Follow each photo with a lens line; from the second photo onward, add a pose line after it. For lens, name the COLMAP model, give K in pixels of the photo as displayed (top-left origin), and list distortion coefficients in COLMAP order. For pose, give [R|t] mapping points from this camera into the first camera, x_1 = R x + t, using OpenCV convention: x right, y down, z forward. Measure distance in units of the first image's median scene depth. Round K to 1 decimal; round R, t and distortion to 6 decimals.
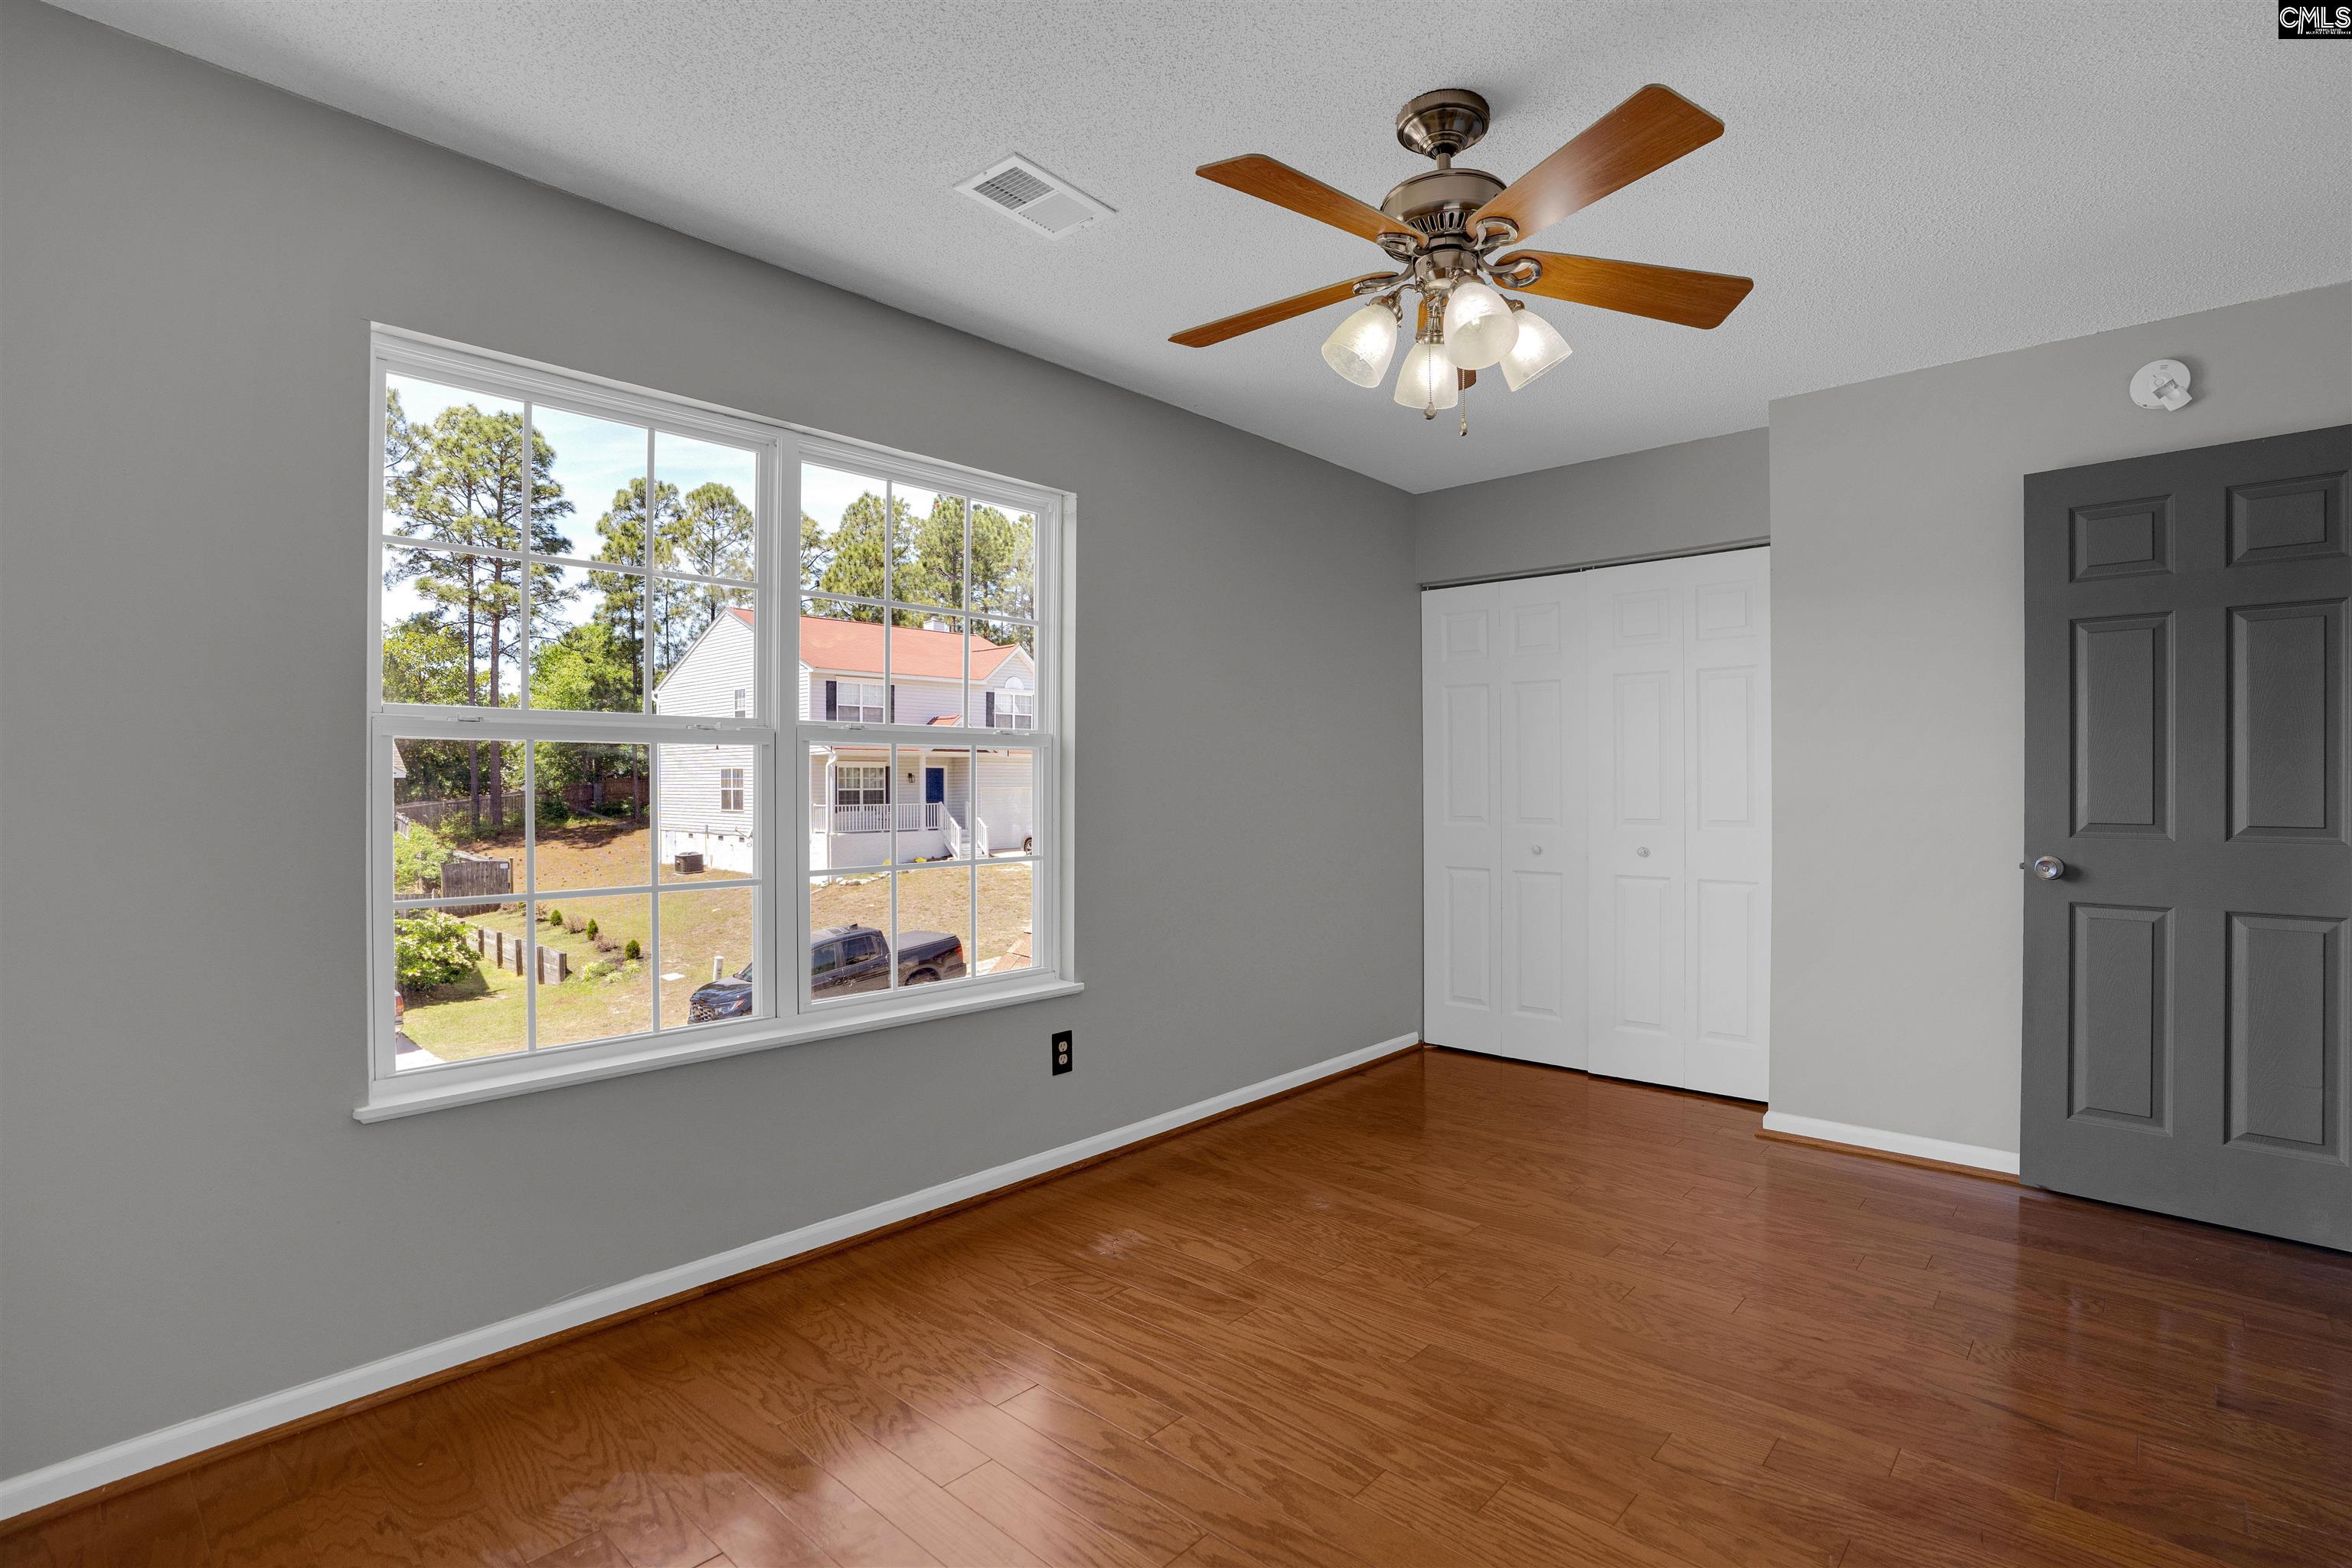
lens RADIAL K [[1120.5, 0, 1176.0], [0, 1120.5, 784.0], [0, 0, 1]] dist [-0.069362, 0.036117]
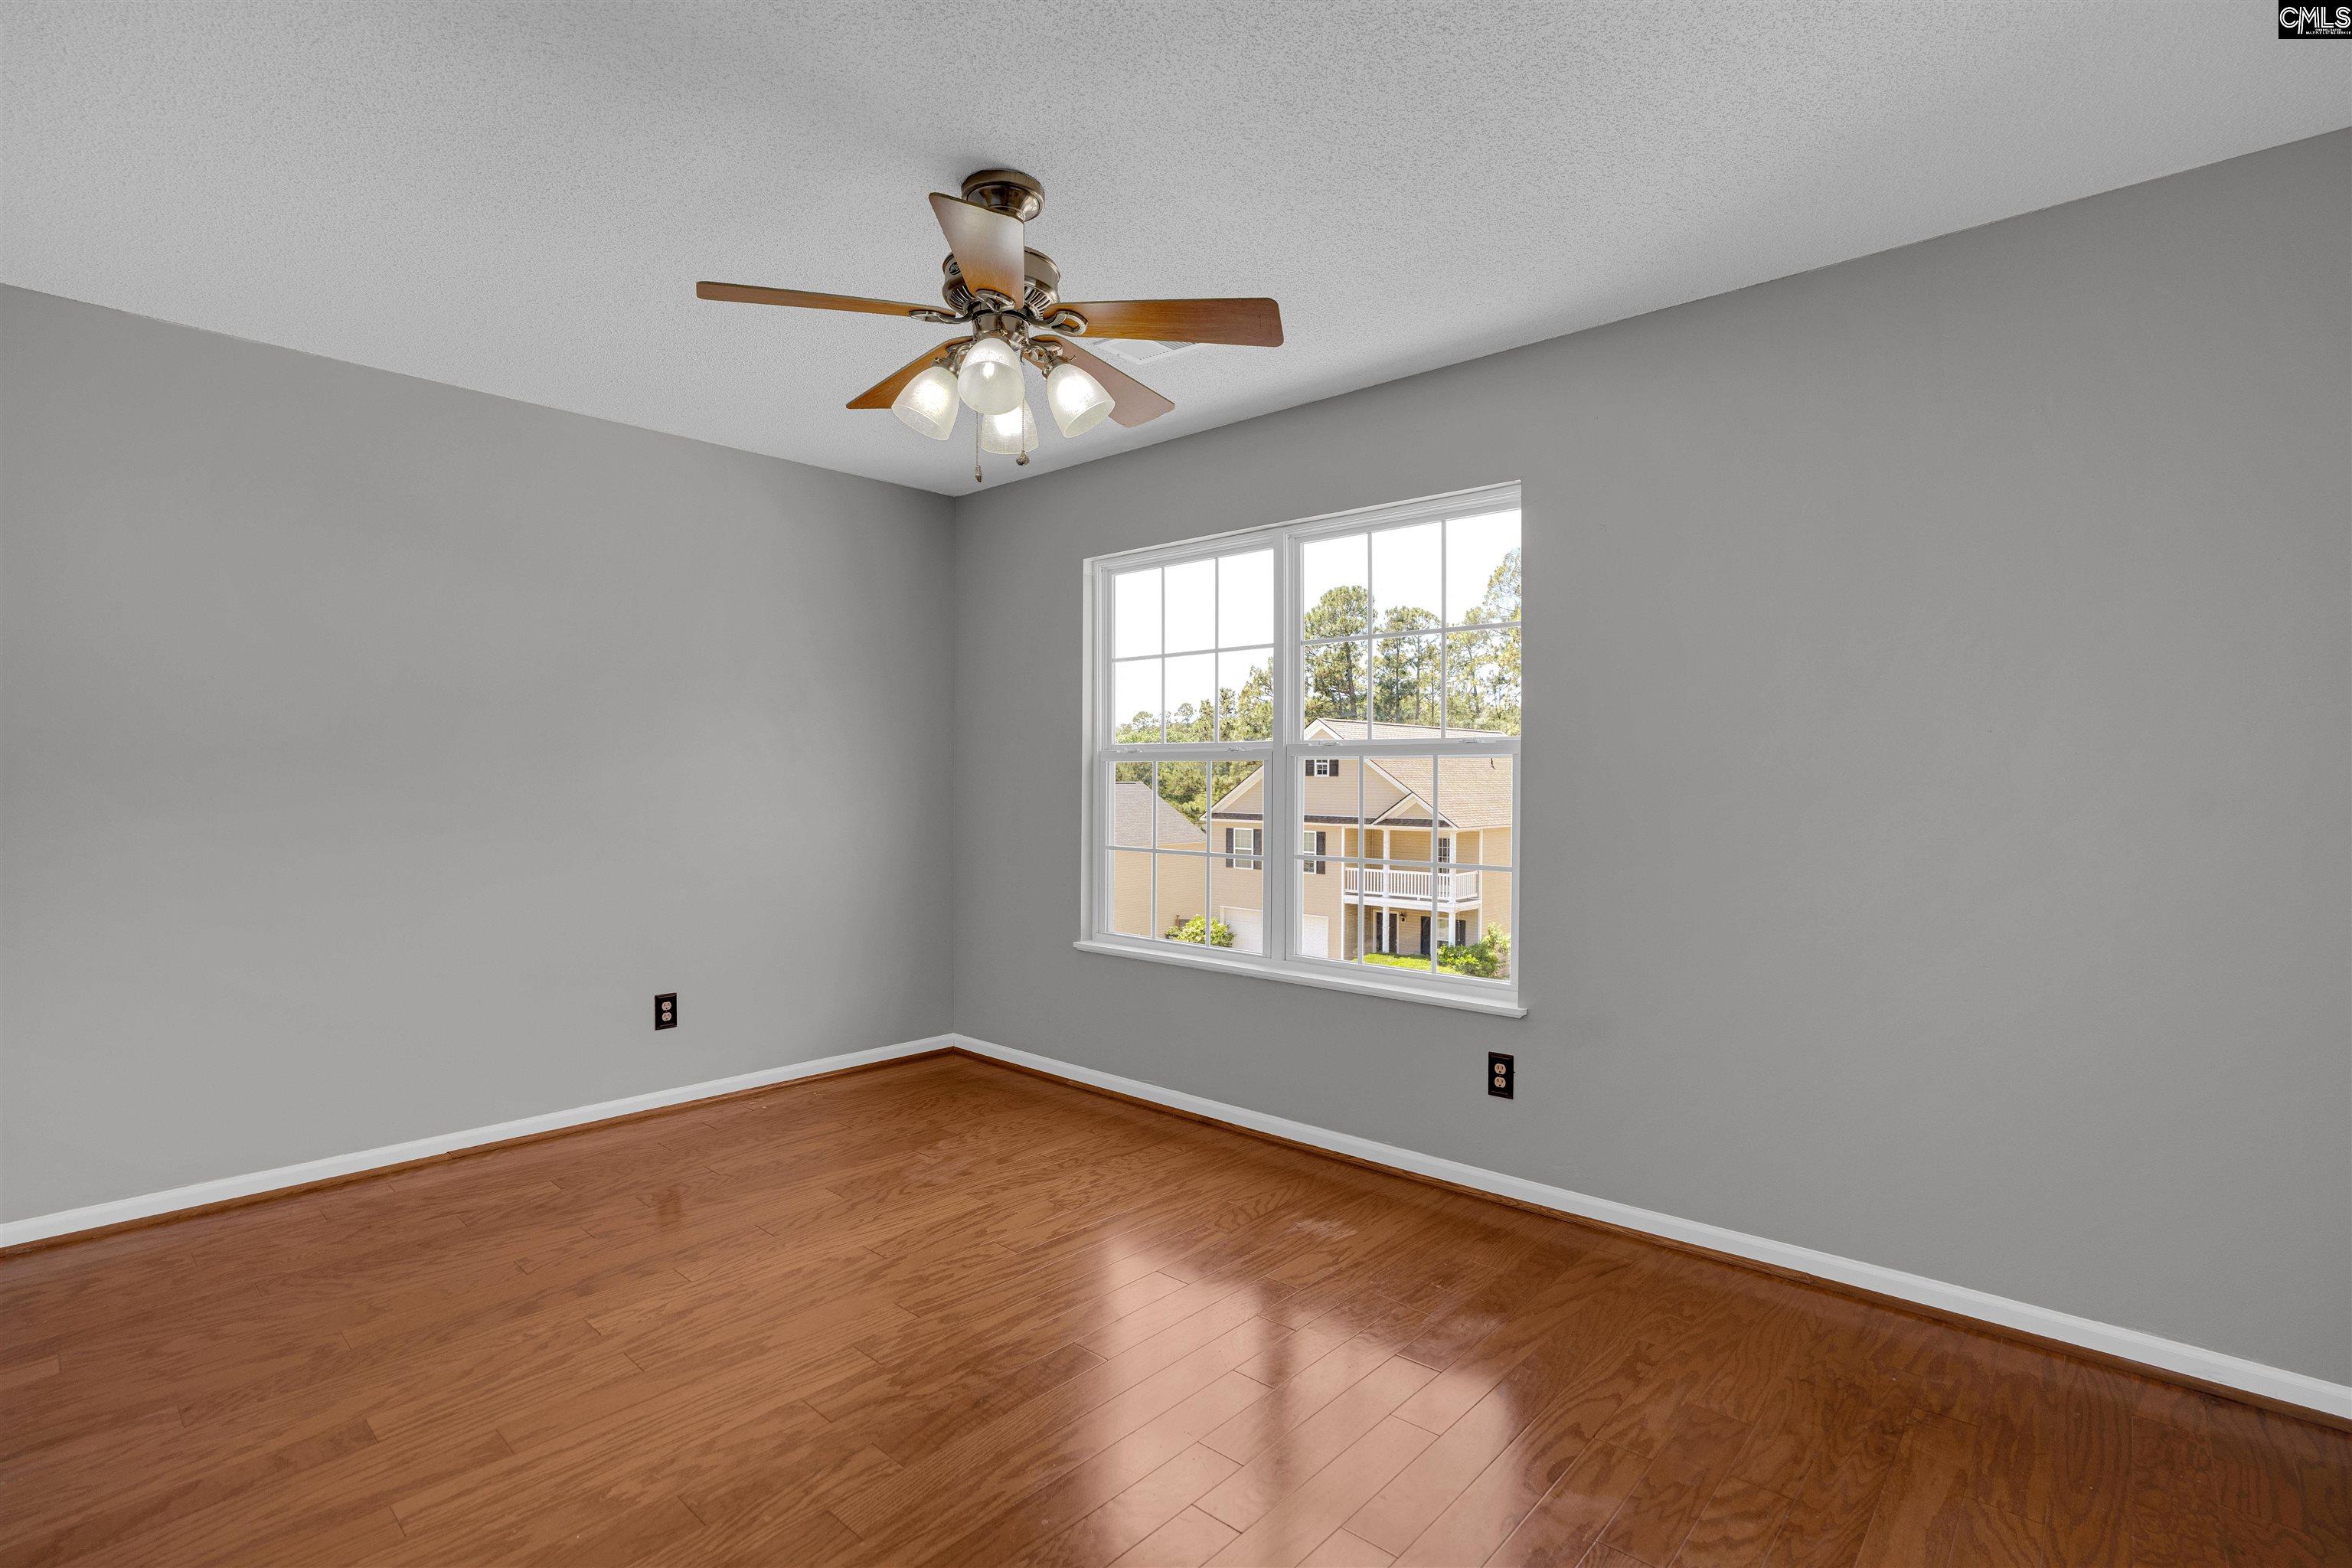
lens RADIAL K [[1101.3, 0, 1176.4], [0, 1101.3, 796.5], [0, 0, 1]] dist [-0.019434, 0.000209]
pose [[-0.000801, 0.012090, -0.999927, 1.140464], [-0.004045, 0.999919, 0.012093, -0.007755], [0.999991, 0.004054, -0.000752, 1.000266]]
